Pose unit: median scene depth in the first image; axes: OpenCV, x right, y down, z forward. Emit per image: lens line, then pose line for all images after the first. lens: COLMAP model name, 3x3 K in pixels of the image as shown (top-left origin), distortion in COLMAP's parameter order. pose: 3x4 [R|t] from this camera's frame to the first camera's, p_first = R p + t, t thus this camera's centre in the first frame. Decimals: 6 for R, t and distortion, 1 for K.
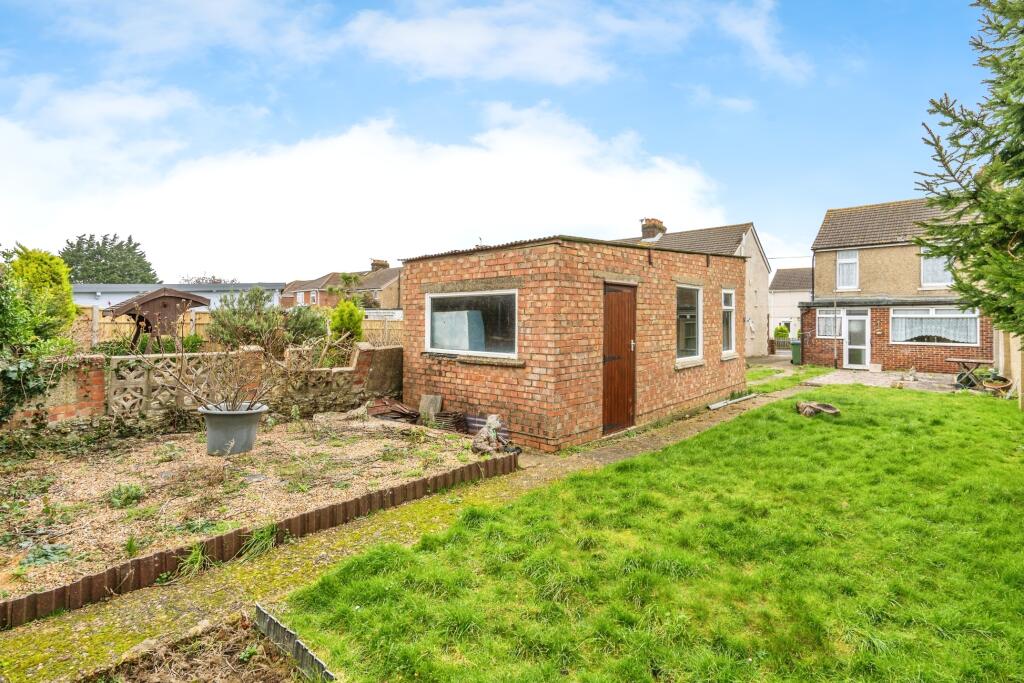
lens RADIAL K [[481.7, 0, 535.2], [0, 481.7, 311.5], [0, 0, 1]] dist [0.001179, 0.000180]
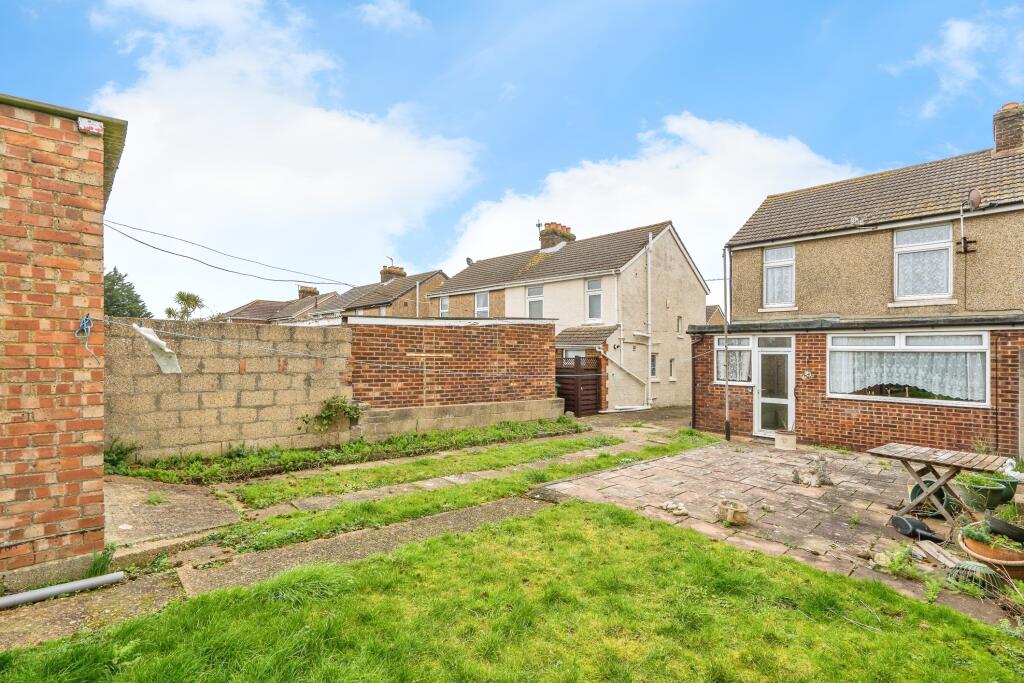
lens RADIAL K [[481.7, 0, 510.0], [0, 481.7, 343.5], [0, 0, 1]] dist [0.001179, 0.000180]
pose [[0.997530, 0.013569, -0.068922, 0.370635], [-0.014359, 0.999837, -0.010983, 0.014238], [0.068762, 0.011946, 0.997562, 0.375692]]
